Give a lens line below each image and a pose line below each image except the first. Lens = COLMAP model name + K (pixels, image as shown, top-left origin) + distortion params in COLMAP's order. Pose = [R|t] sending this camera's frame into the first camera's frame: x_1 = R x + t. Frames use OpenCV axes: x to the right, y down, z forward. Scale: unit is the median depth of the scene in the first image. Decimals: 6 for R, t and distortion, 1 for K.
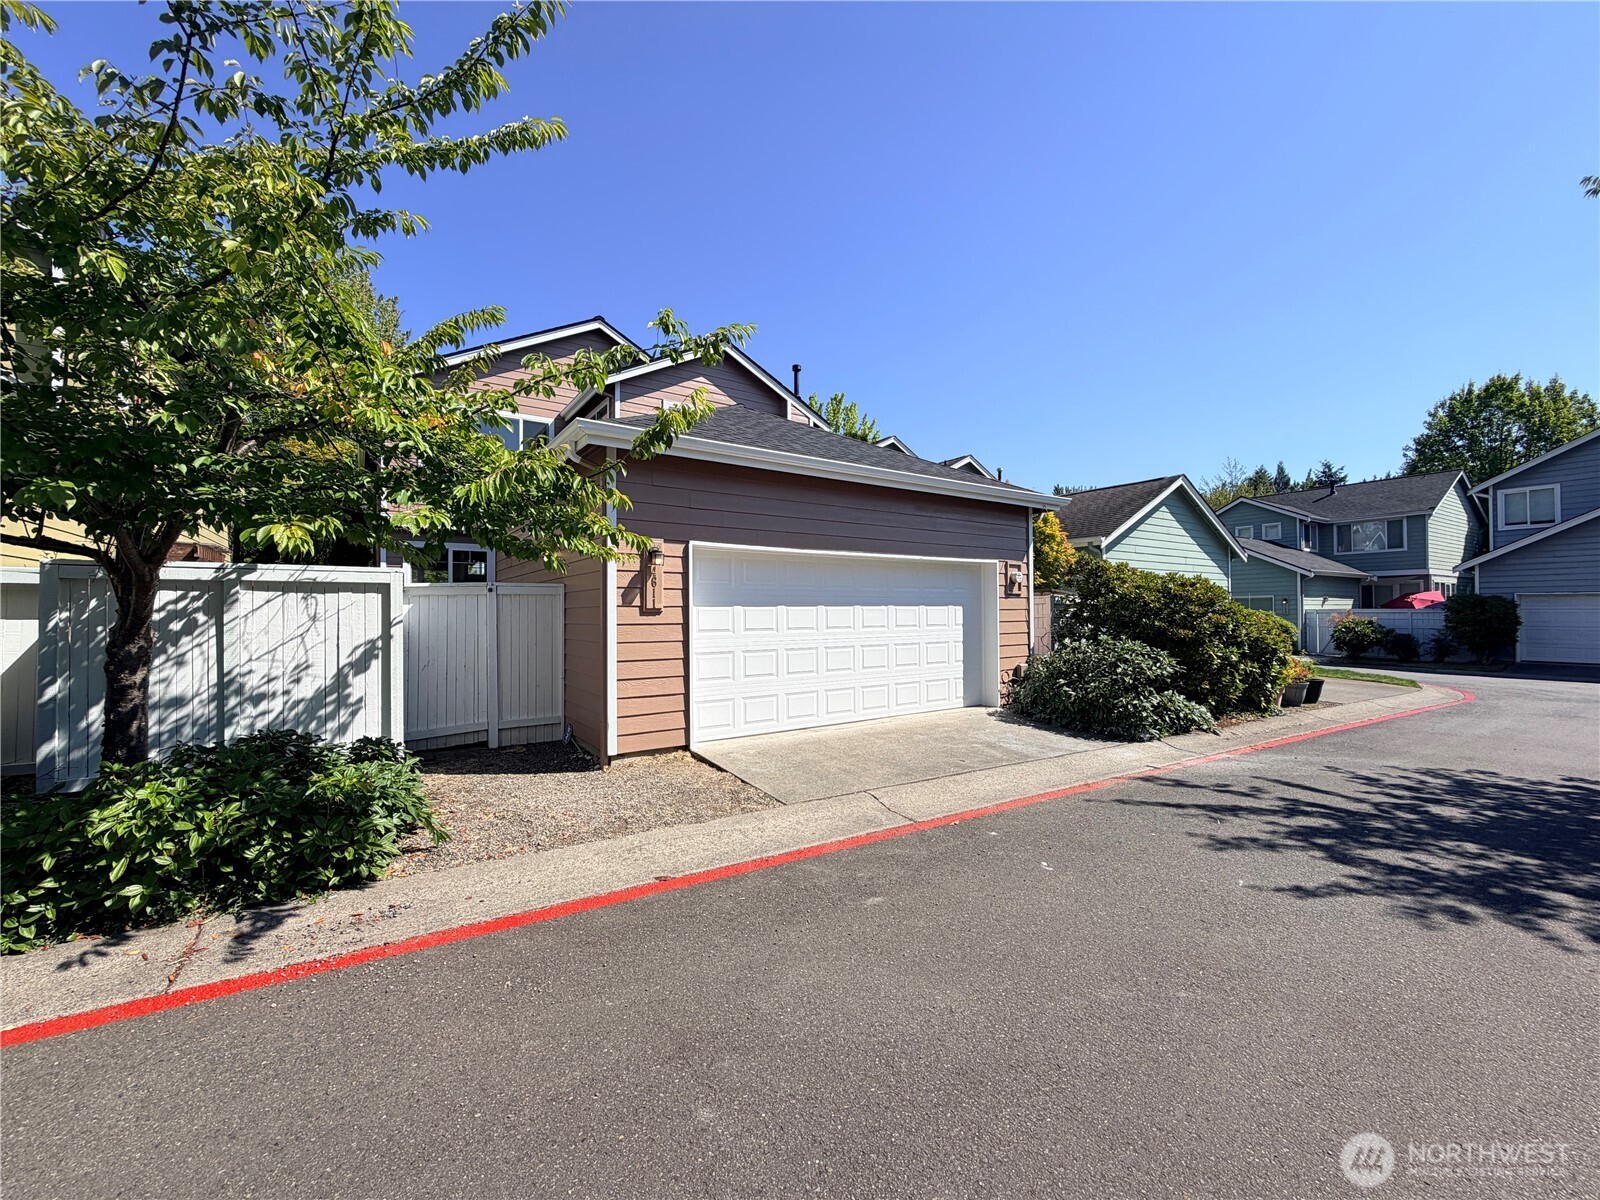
lens RADIAL K [[638.4, 0, 800.0], [0, 638.4, 600.0], [0, 0, 1]] dist [0.001193, -0.000405]
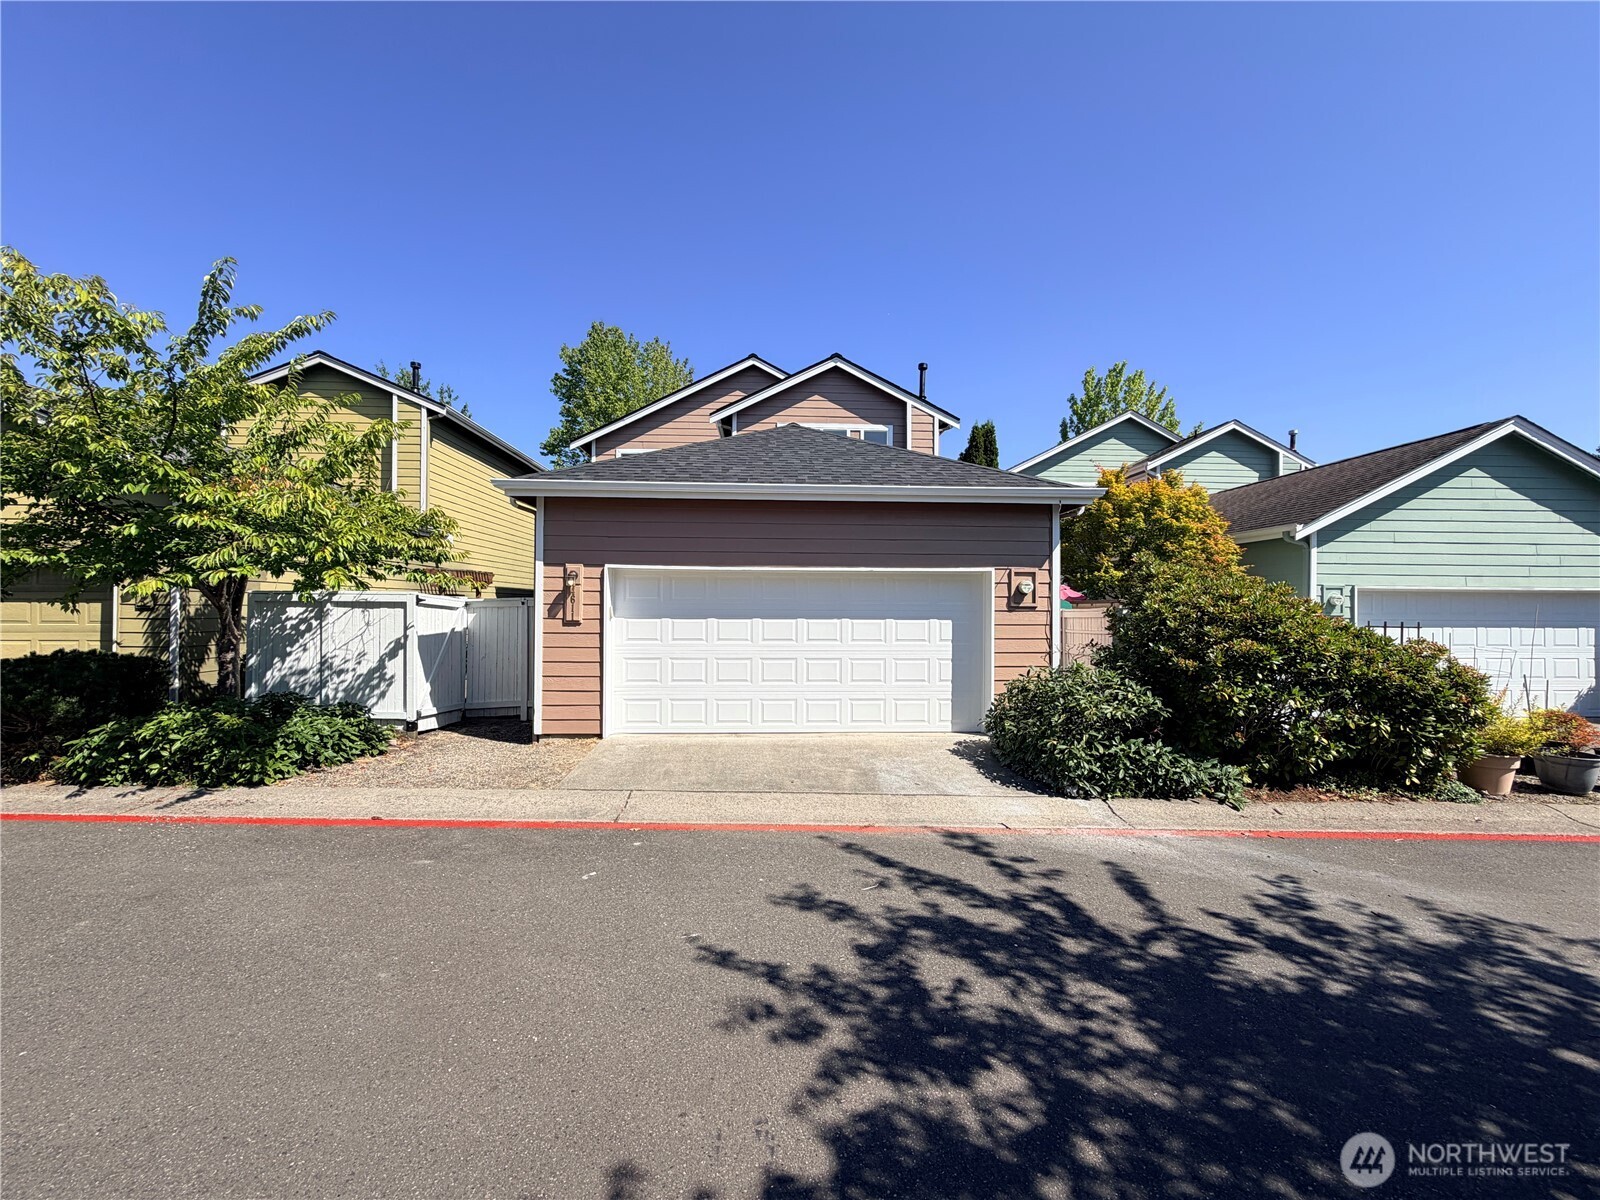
lens RADIAL K [[638.4, 0, 800.0], [0, 638.4, 600.0], [0, 0, 1]] dist [0.001193, -0.000405]
pose [[0.853284, 0.005866, -0.521414, 1.001081], [-0.002311, 0.999969, 0.007468, -0.046185], [0.521442, -0.005168, 0.853271, 0.212562]]
